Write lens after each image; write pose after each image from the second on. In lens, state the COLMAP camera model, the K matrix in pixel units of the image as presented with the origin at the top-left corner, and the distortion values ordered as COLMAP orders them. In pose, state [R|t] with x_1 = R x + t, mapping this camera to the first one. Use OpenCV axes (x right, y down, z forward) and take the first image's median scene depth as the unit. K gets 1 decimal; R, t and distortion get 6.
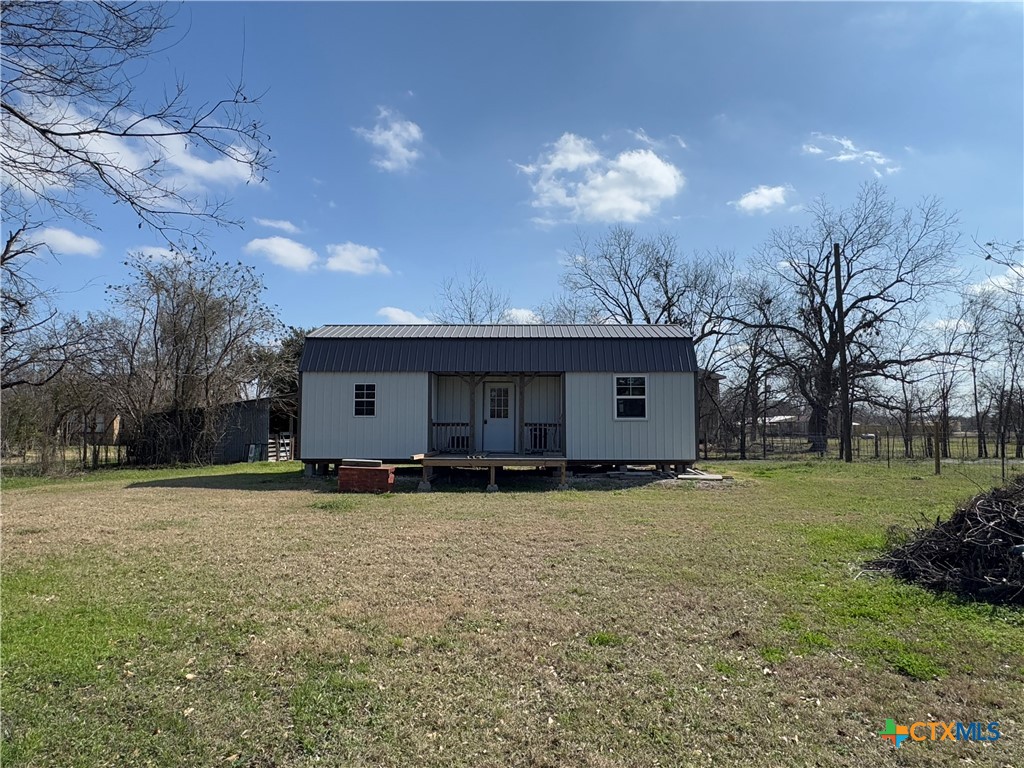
lens RADIAL K [[627.1, 0, 512.0], [0, 627.1, 384.0], [0, 0, 1]] dist [0.000016, -0.000009]
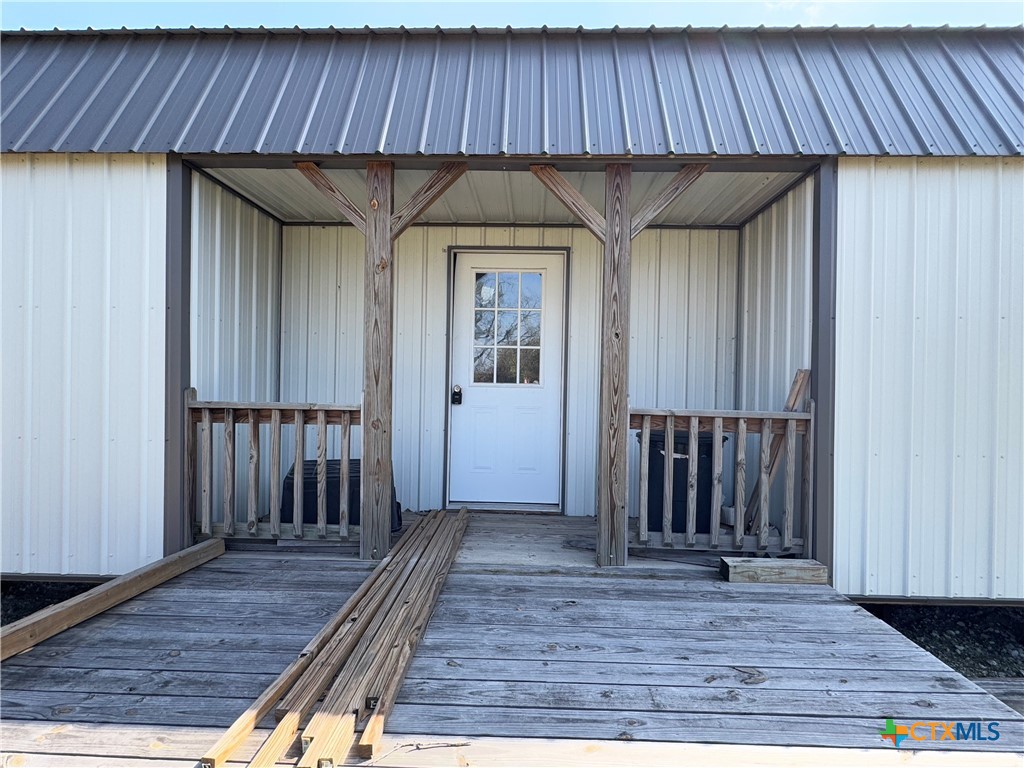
lens RADIAL K [[539.4, 0, 512.0], [0, 539.4, 384.0], [0, 0, 1]] dist [-0.000051, -0.000025]
pose [[0.999435, 0.012724, -0.031098, -0.012493], [-0.010080, 0.996435, 0.083754, 0.037912], [0.032053, -0.083393, 0.996001, 0.821239]]
